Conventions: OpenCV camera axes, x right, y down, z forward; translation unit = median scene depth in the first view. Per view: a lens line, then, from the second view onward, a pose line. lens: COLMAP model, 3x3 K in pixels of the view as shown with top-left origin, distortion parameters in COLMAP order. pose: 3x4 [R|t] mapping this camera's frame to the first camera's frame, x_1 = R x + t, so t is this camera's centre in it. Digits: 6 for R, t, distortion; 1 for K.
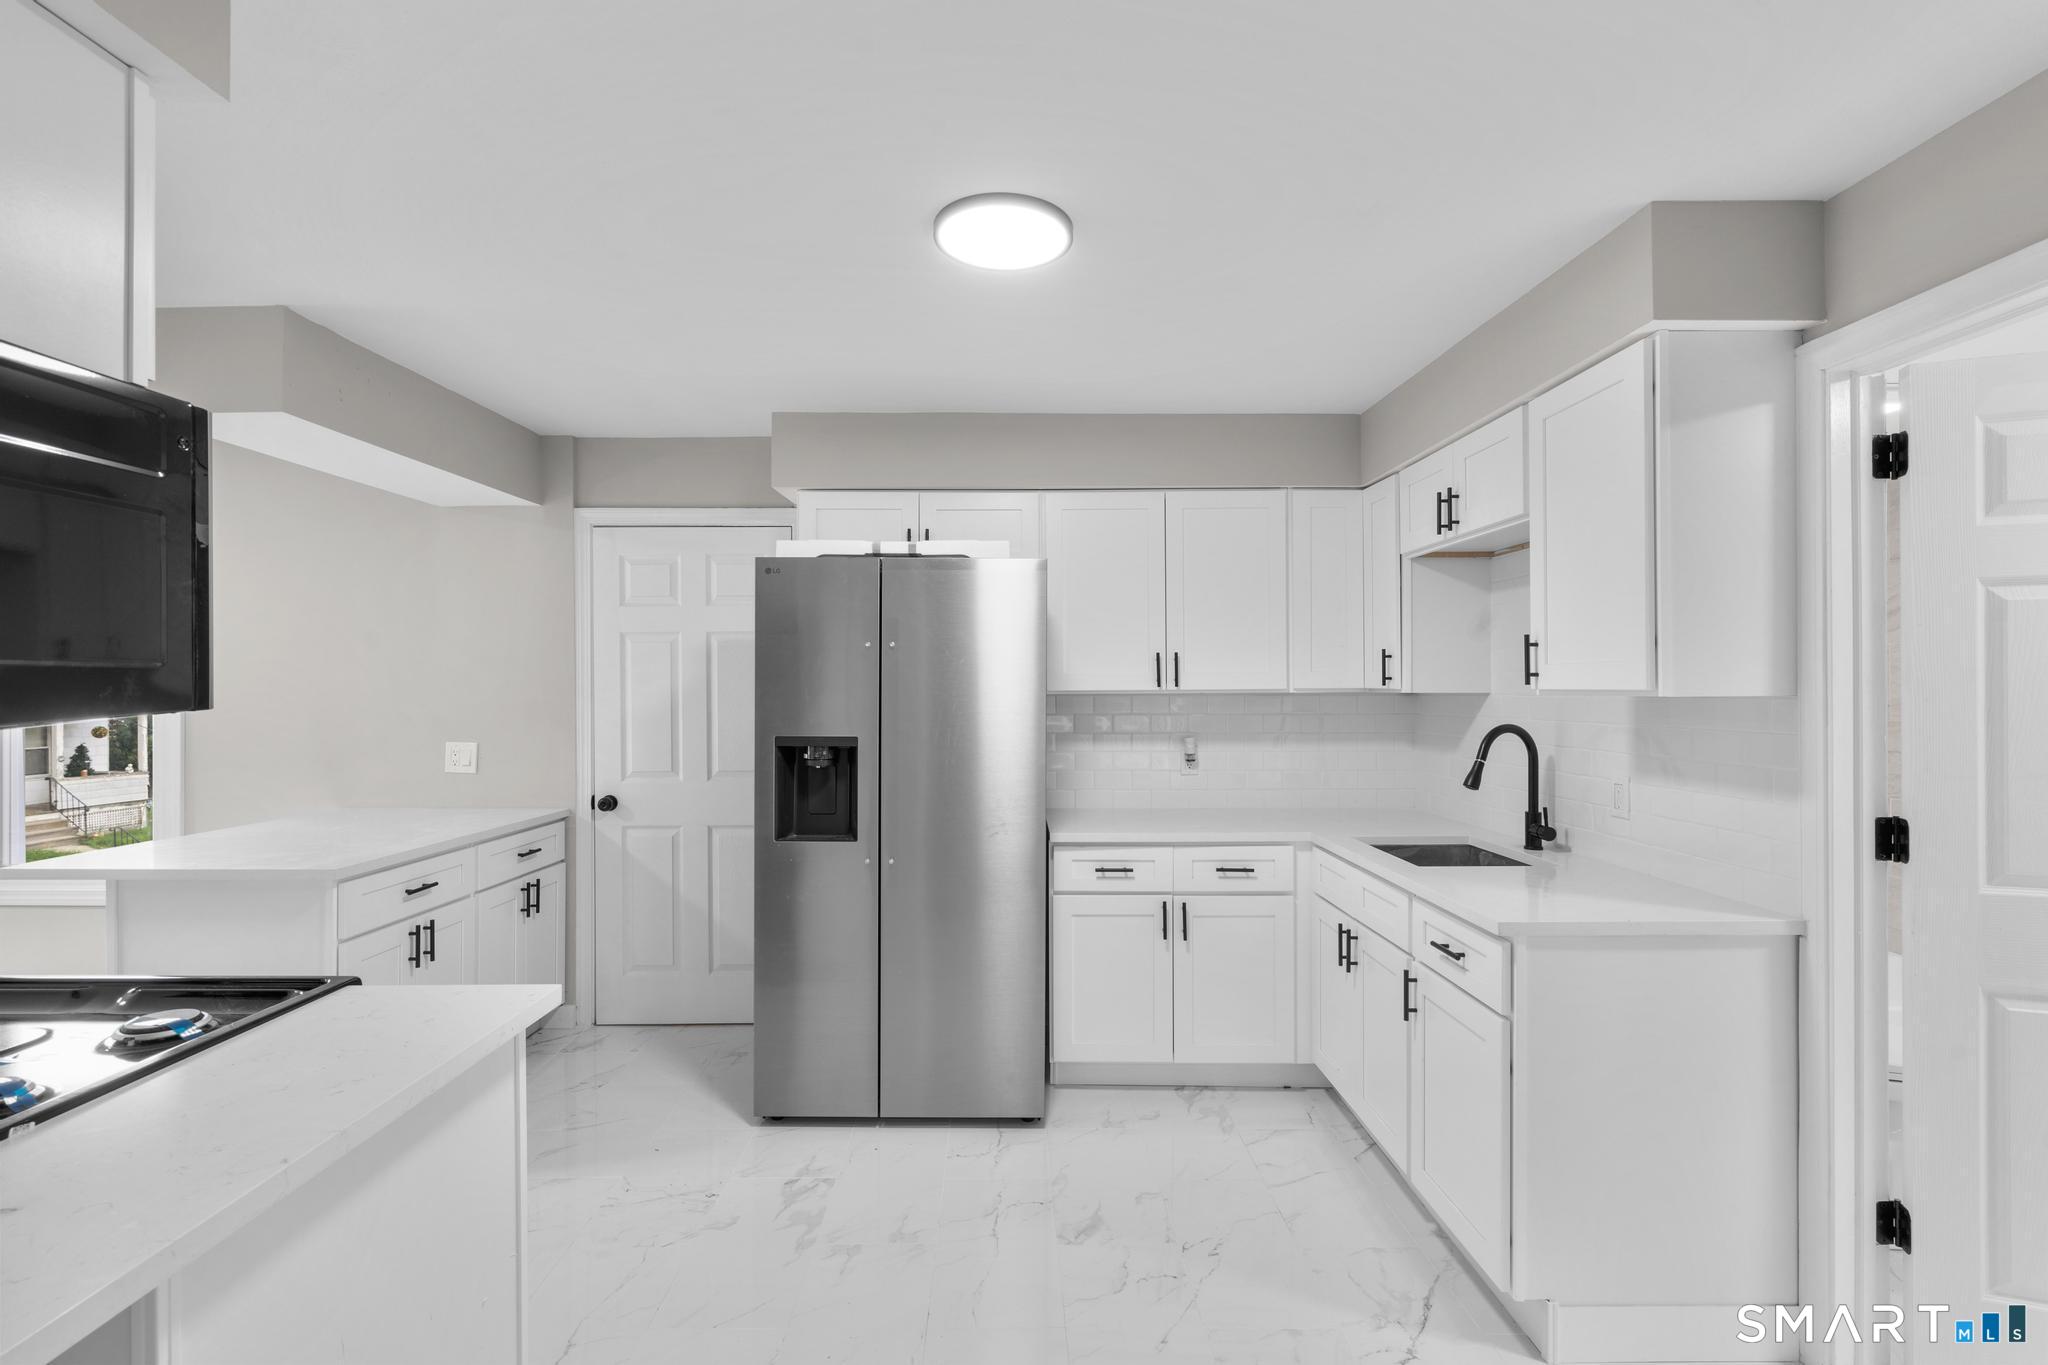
lens RADIAL K [[920.0, 0, 1026.9], [0, 920.0, 691.9], [0, 0, 1]] dist [-0.006754, 0.003725]
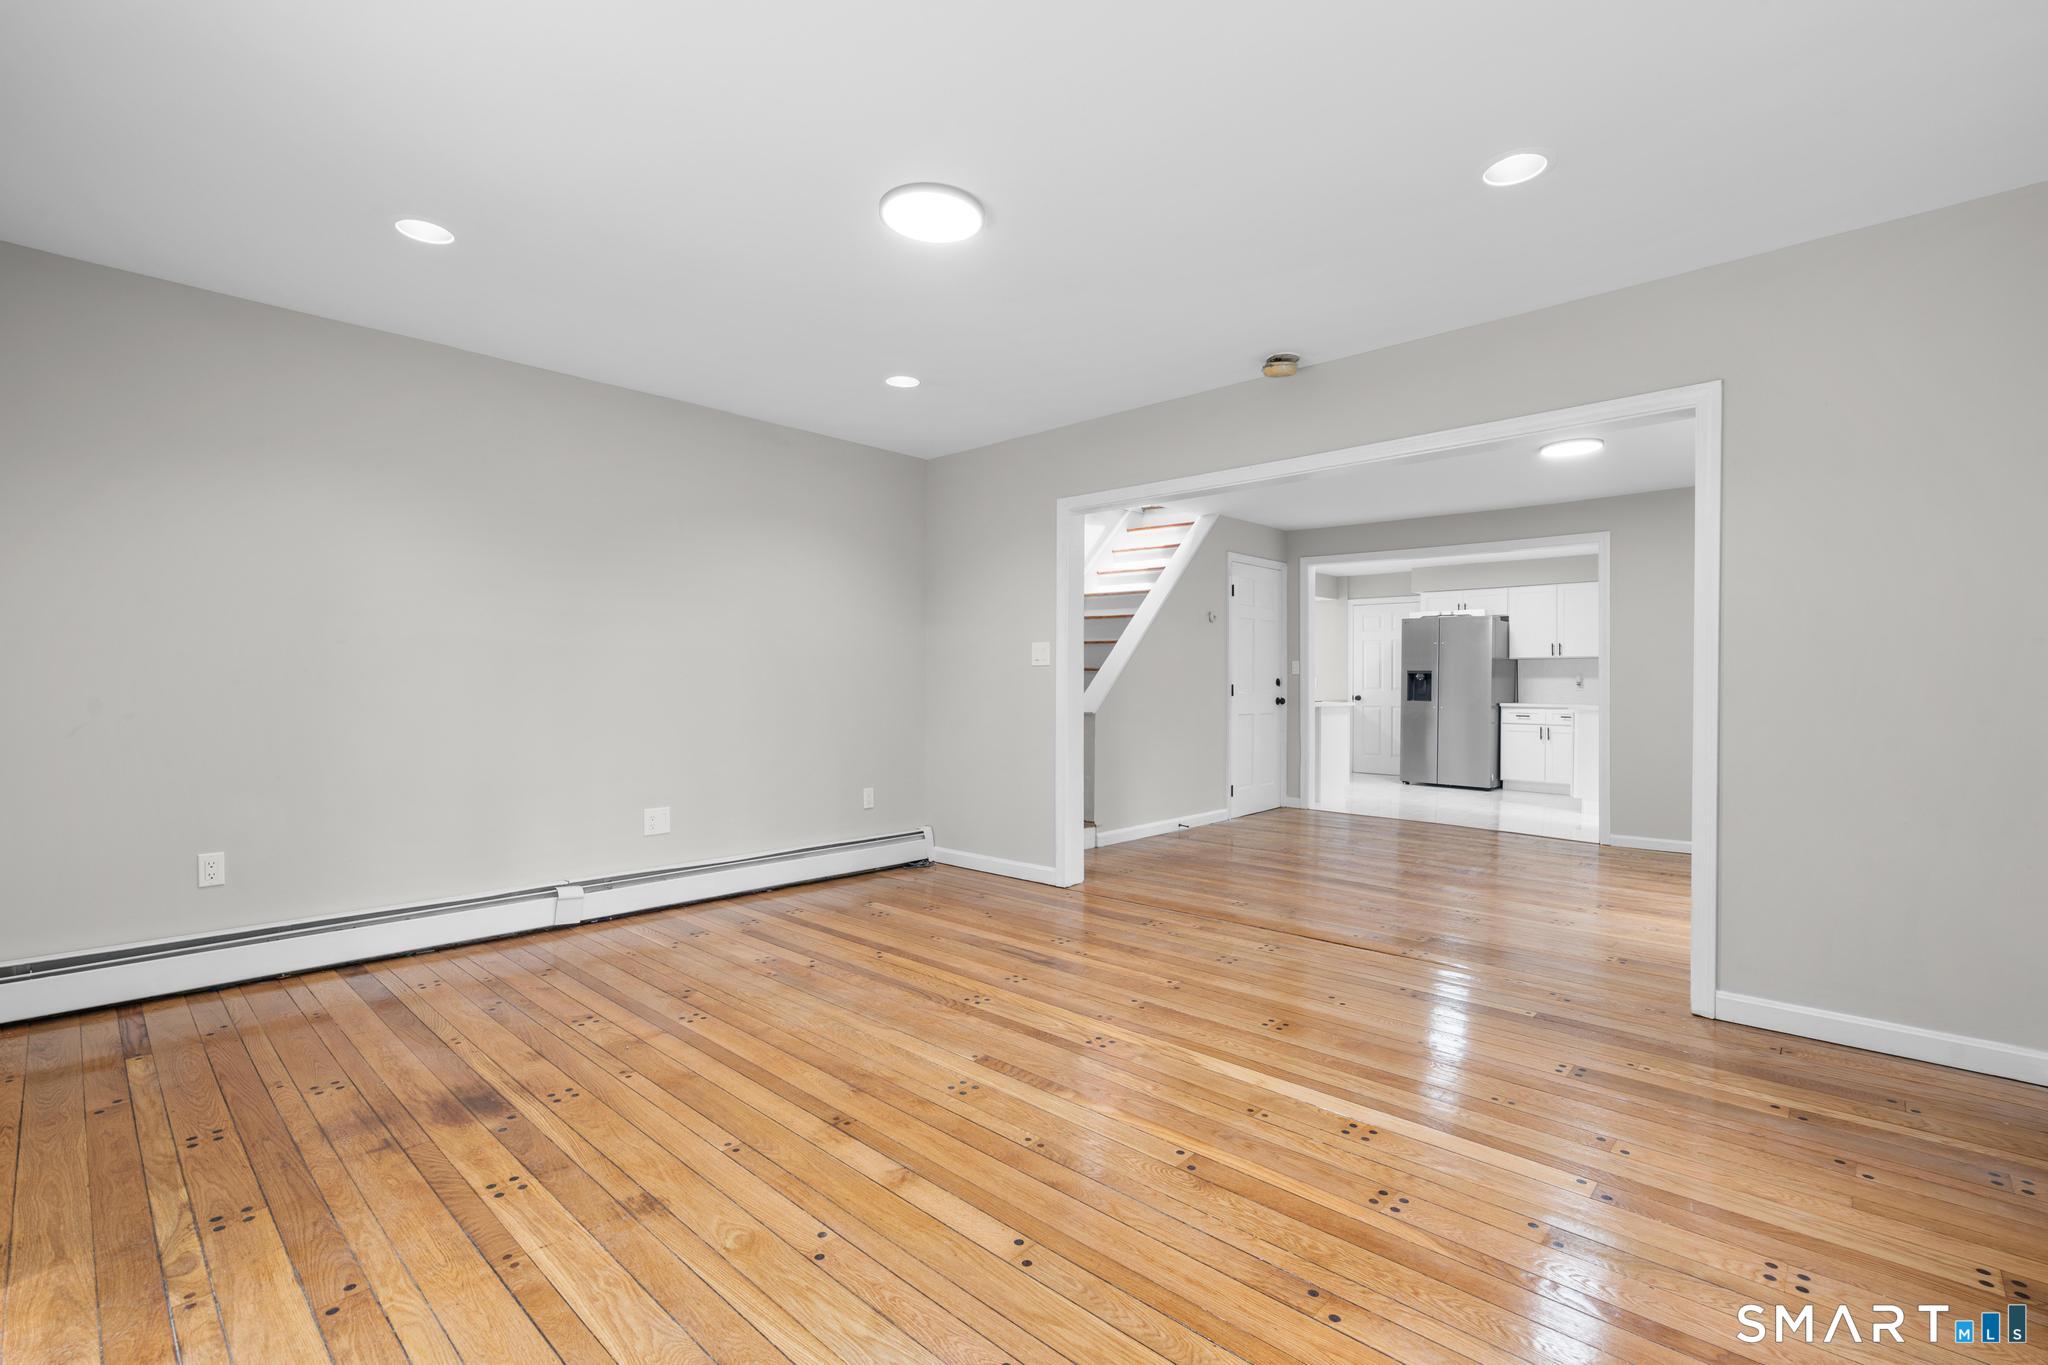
lens RADIAL K [[920.0, 0, 1019.1], [0, 920.0, 669.8], [0, 0, 1]] dist [-0.006754, 0.003725]
pose [[0.724826, -0.002204, -0.688928, 0.973439], [-0.003063, 0.999975, -0.006421, 0.065959], [0.688925, 0.006765, 0.724801, -2.331569]]
